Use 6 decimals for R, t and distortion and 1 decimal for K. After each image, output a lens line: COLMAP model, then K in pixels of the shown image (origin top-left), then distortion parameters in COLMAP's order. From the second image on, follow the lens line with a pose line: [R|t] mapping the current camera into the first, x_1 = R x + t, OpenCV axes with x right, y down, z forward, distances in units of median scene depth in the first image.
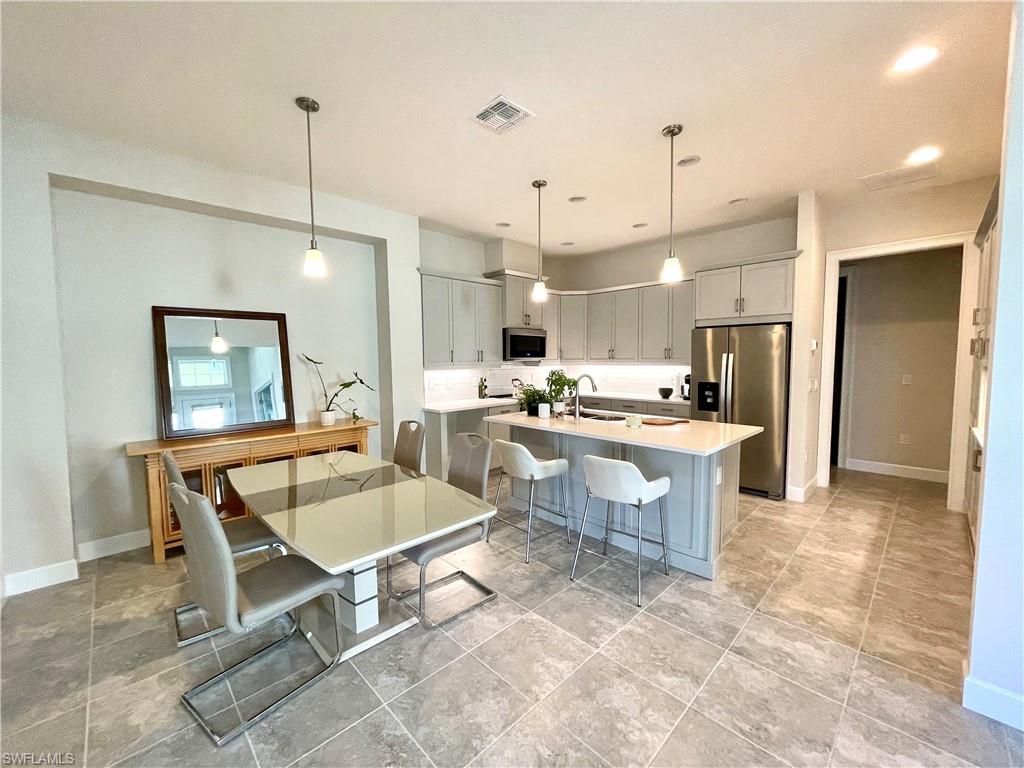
lens RADIAL K [[414.5, 0, 508.3], [0, 414.5, 384.7], [0, 0, 1]] dist [-0.002533, -0.000061]
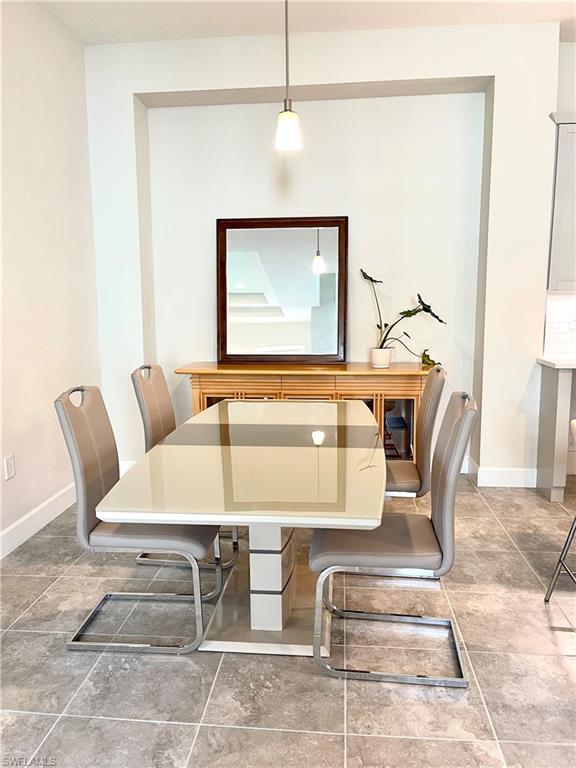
lens RADIAL K [[582.1, 0, 292.1], [0, 582.1, 385.6], [0, 0, 1]] dist [0.031411, -0.015568]
pose [[0.655053, 0.118502, -0.746232, 0.234337], [-0.051248, 0.992319, 0.112595, 0.021680], [0.753843, -0.035513, 0.656094, 0.208012]]
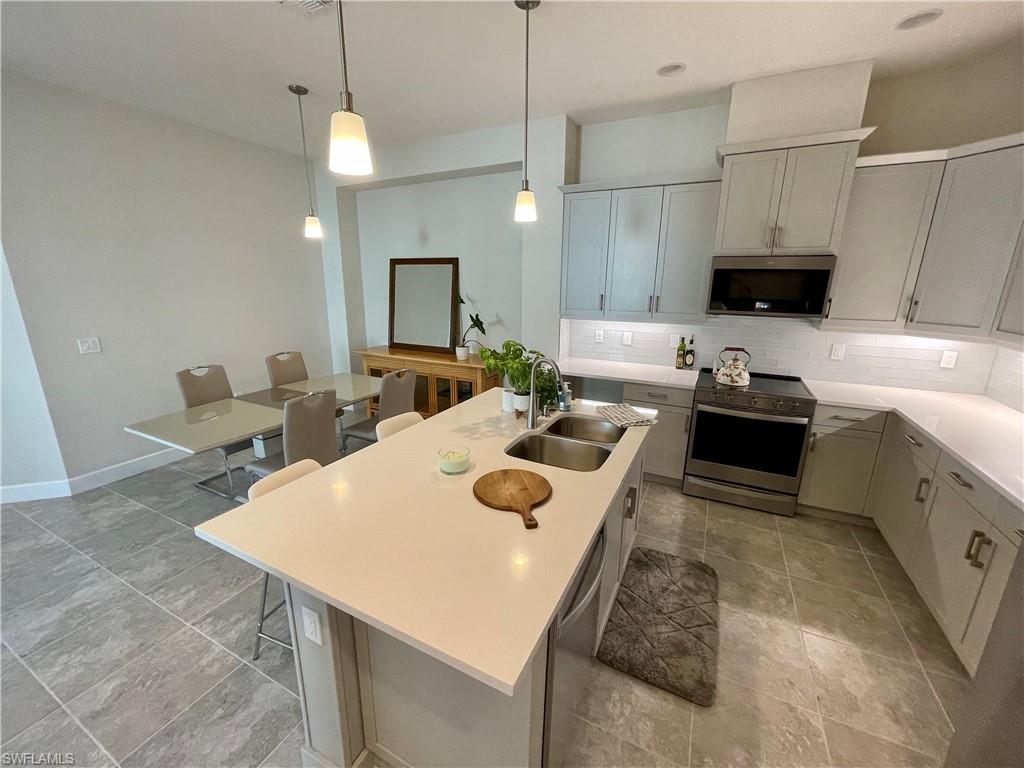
lens RADIAL K [[414.5, 0, 507.0], [0, 414.5, 385.8], [0, 0, 1]] dist [-0.002533, -0.000061]
pose [[0.324660, 0.249105, -0.912438, 0.656301], [-0.074015, 0.968427, 0.238055, -0.111328], [0.942931, -0.009753, 0.332847, 0.745885]]
